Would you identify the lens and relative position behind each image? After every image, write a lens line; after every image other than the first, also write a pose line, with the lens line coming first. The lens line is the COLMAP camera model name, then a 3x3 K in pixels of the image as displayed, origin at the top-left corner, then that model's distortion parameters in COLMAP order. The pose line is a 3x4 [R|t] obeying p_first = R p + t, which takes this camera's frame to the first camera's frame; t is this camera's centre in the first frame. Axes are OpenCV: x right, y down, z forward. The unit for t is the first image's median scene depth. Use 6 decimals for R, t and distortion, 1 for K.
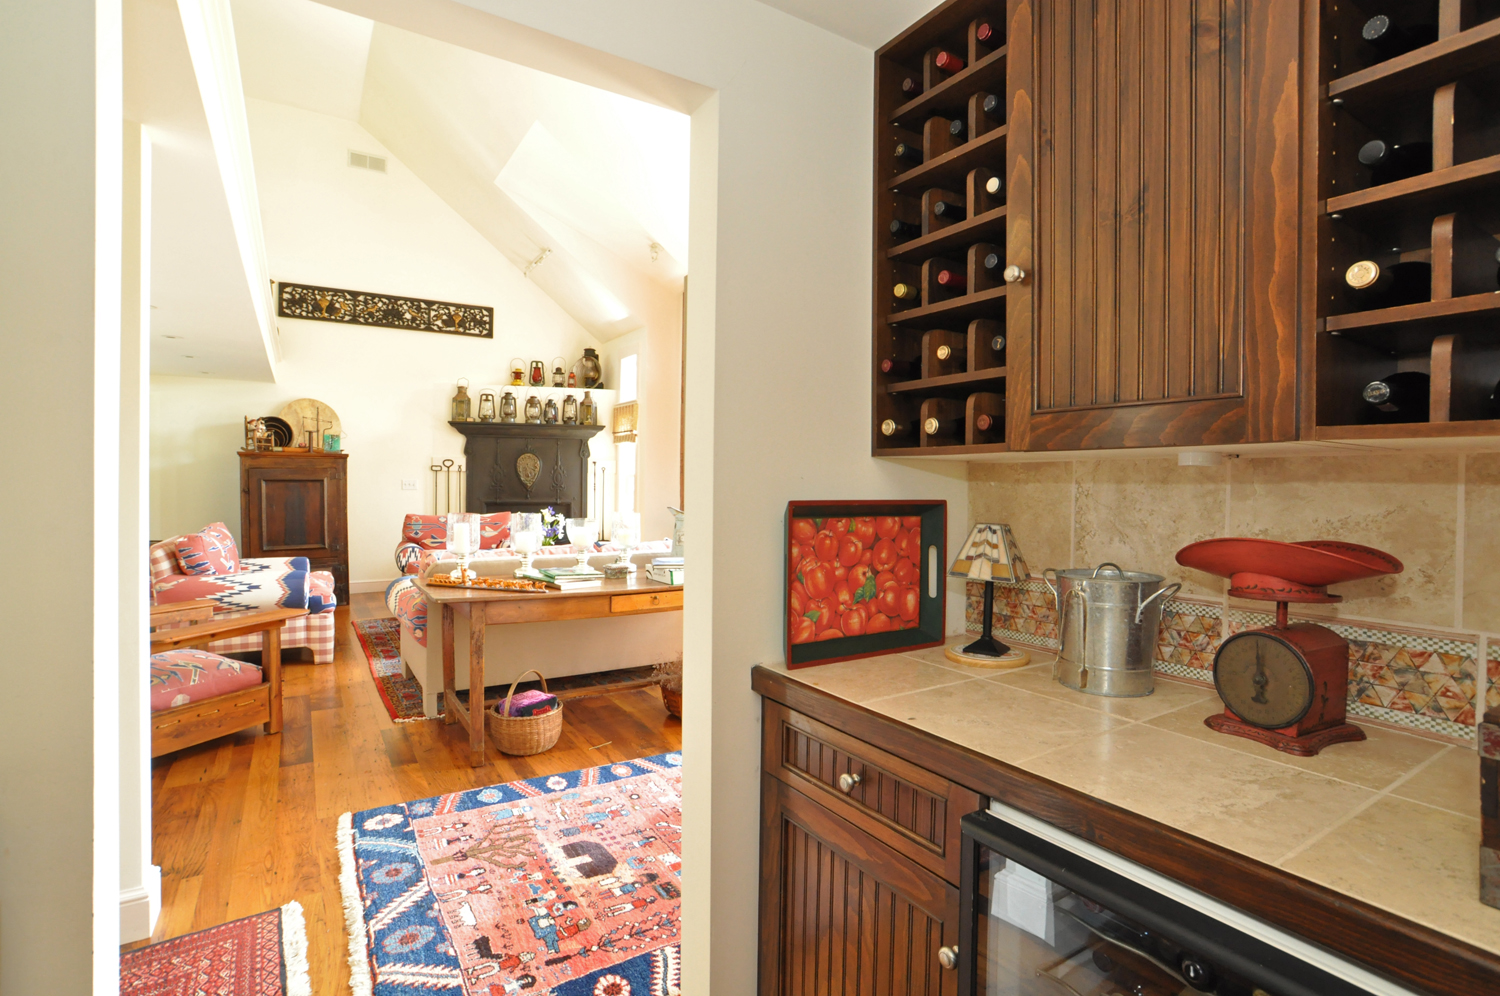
lens RADIAL K [[743.9, 0, 751.4], [0, 743.9, 491.0], [0, 0, 1]] dist [-0.051839, 0.037988]
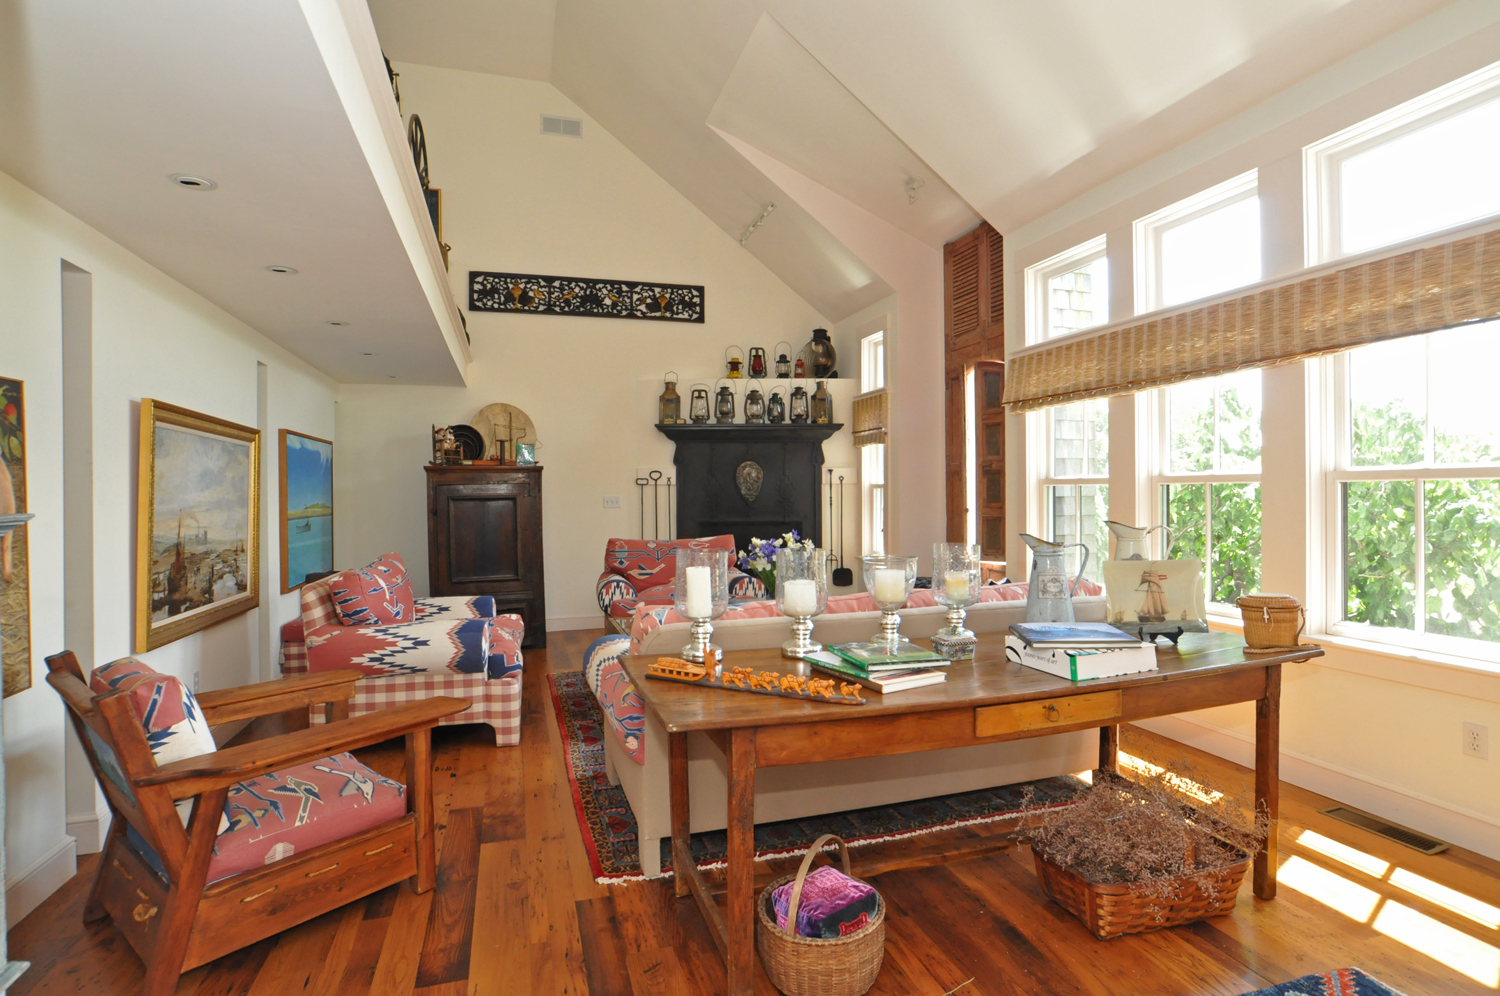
lens RADIAL K [[751.6, 0, 750.0], [0, 751.6, 498.0], [0, 0, 1]] dist [-0.032829, 0.000329]
pose [[0.968569, -0.015964, -0.248232, -0.105827], [0.013690, 0.999847, -0.010887, -0.001942], [0.248368, 0.007146, 0.968639, 0.223367]]
